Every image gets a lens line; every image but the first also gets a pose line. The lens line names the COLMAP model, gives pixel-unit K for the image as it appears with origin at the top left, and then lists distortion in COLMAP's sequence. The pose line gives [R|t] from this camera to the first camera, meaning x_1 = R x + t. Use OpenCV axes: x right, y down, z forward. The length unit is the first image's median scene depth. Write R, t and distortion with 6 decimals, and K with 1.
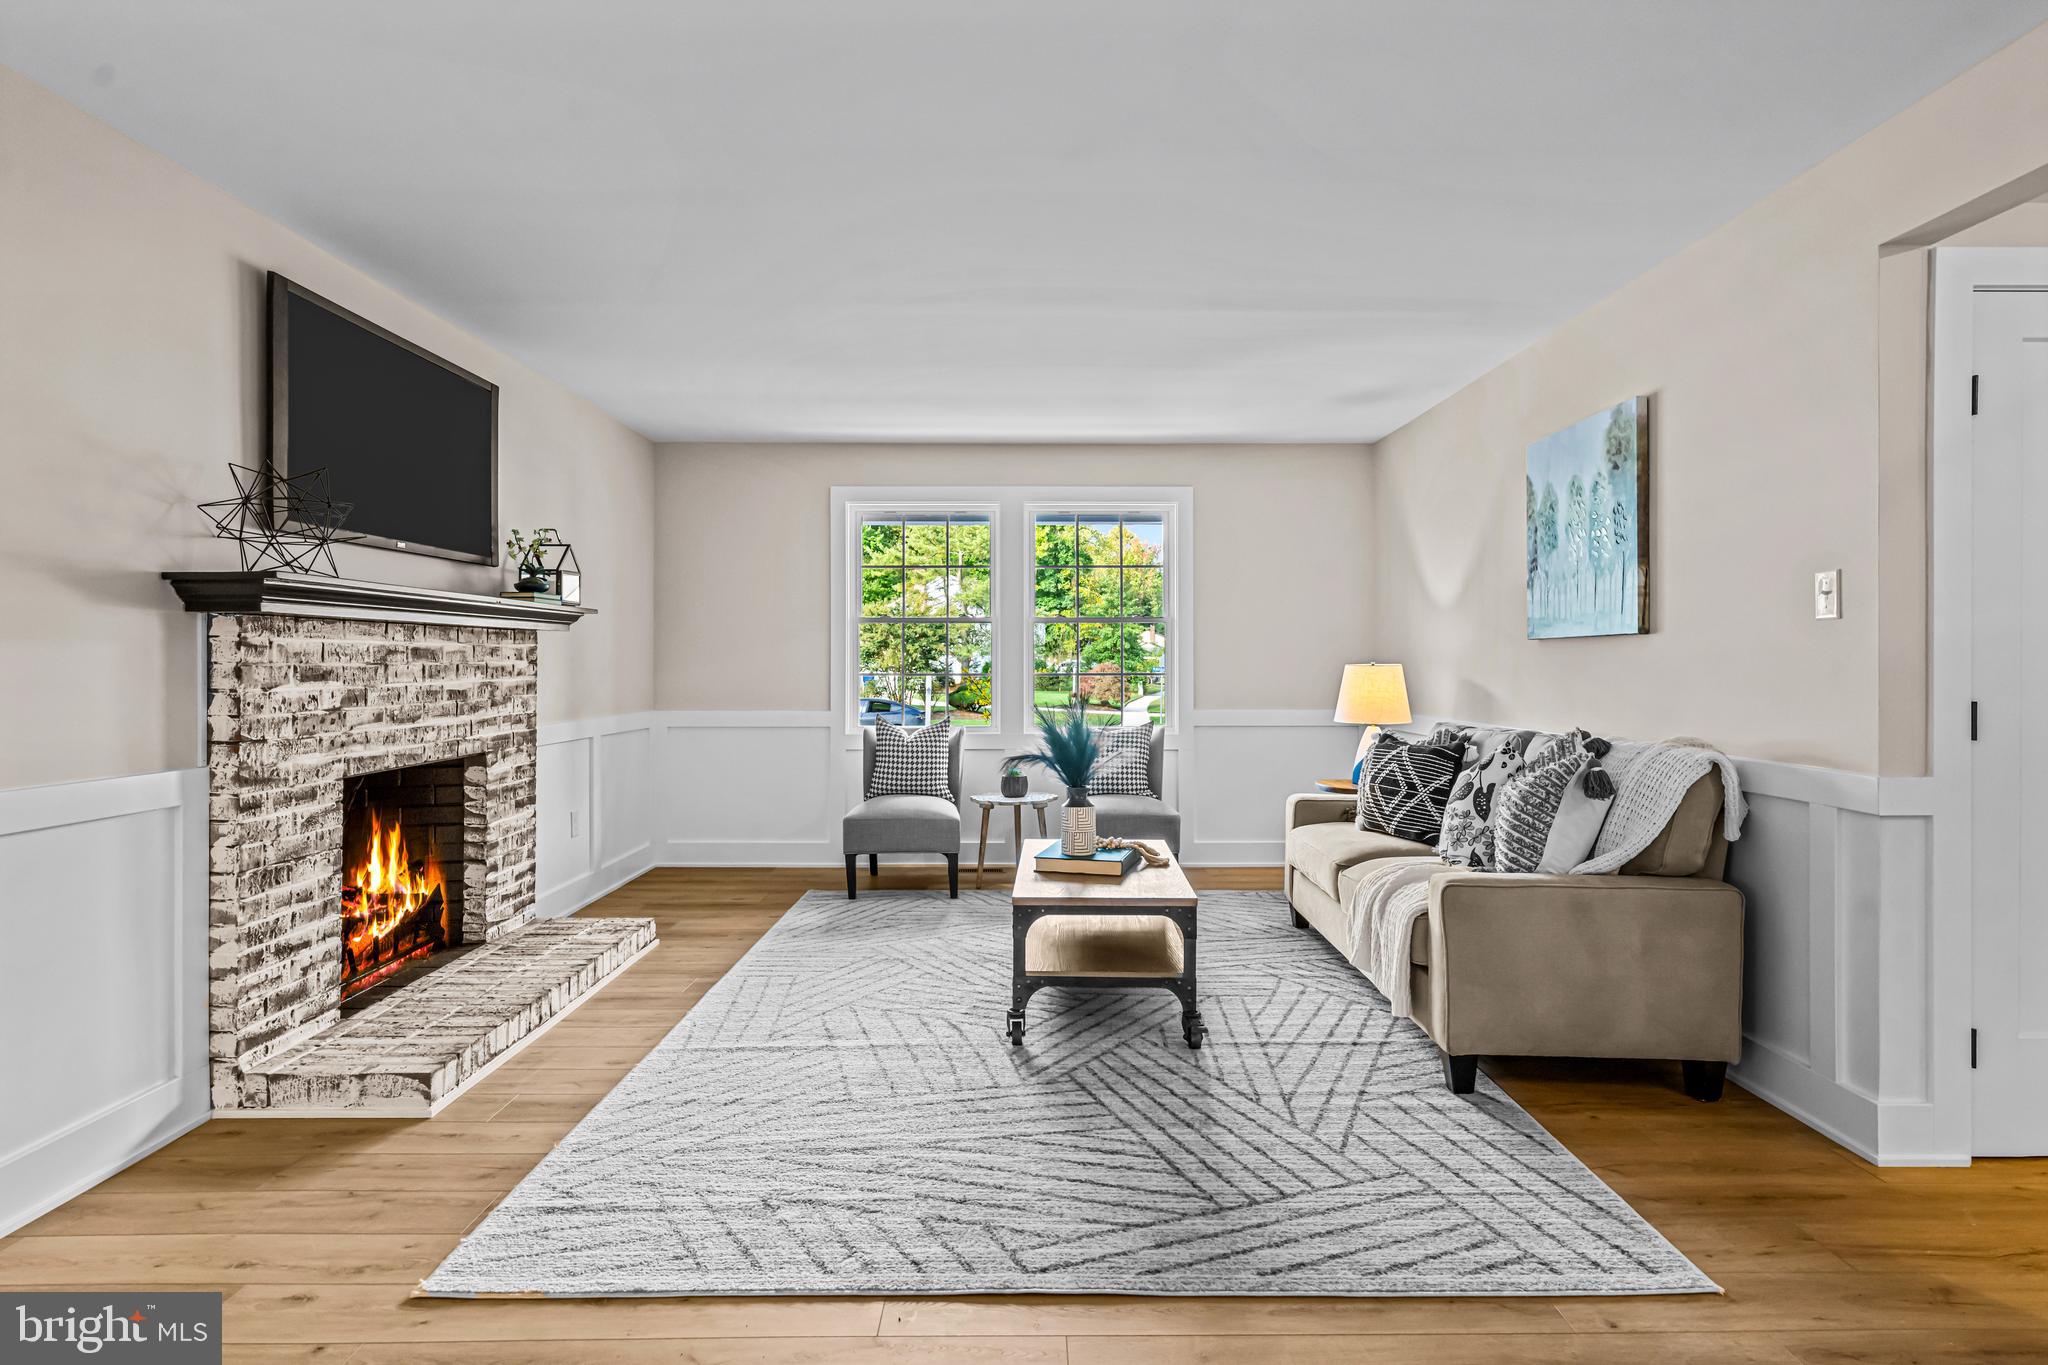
lens RADIAL K [[1062.3, 0, 1029.3], [0, 1062.3, 673.1], [0, 0, 1]] dist [0.004057, 0.000350]
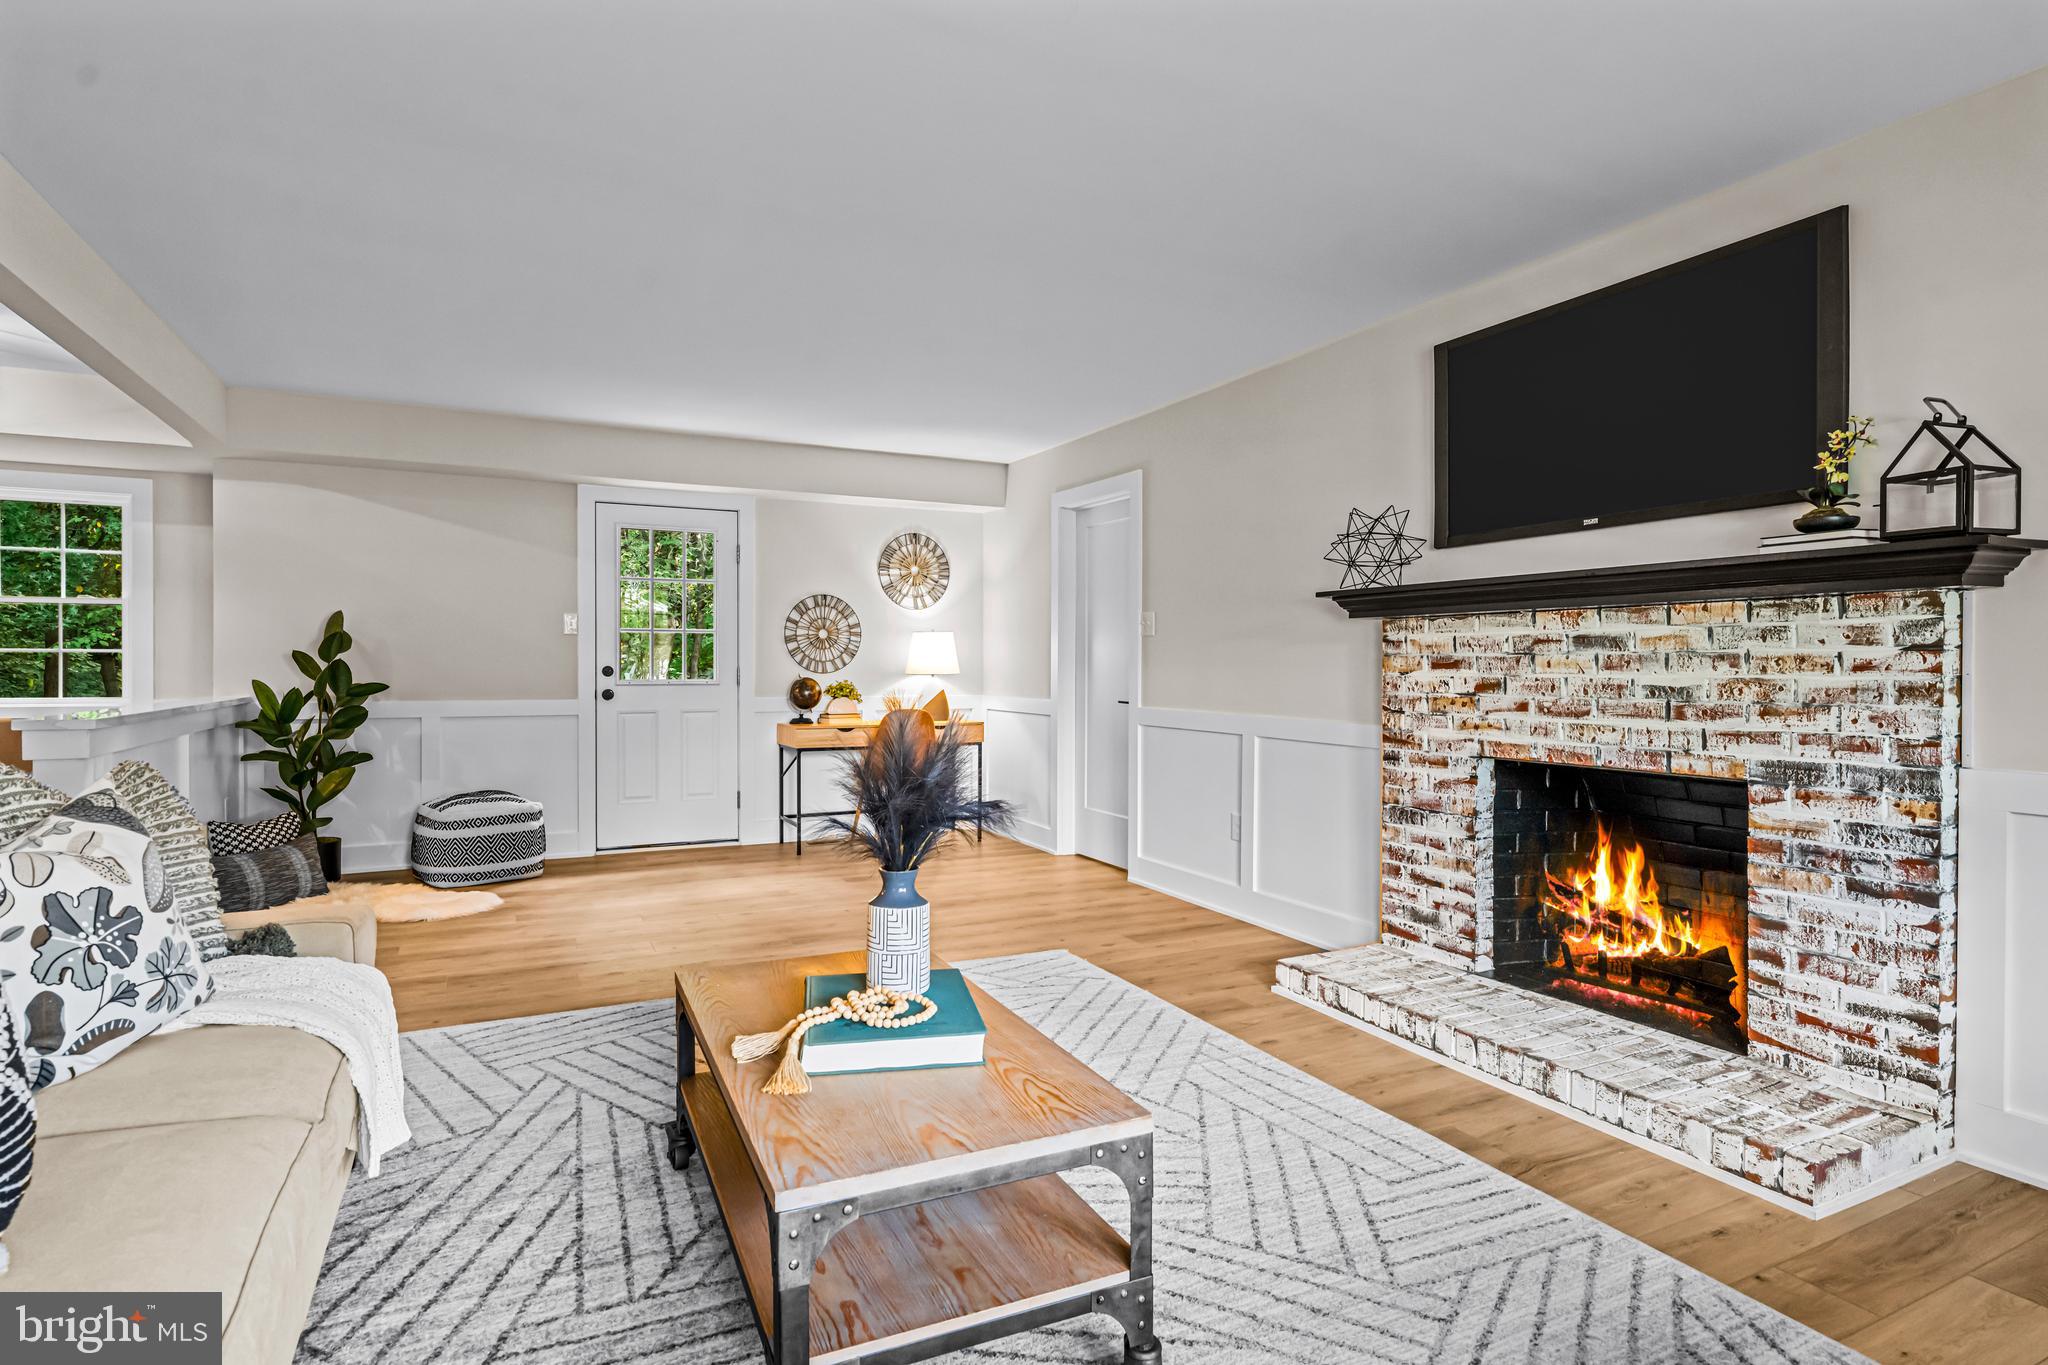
lens RADIAL K [[1062.3, 0, 1029.3], [0, 1062.3, 673.1], [0, 0, 1]] dist [0.004057, 0.000350]
pose [[-0.892000, 0.000546, -0.452035, 0.259746], [-0.008181, 0.999816, 0.017353, -0.003926], [0.451961, 0.019177, -0.891832, 1.681796]]
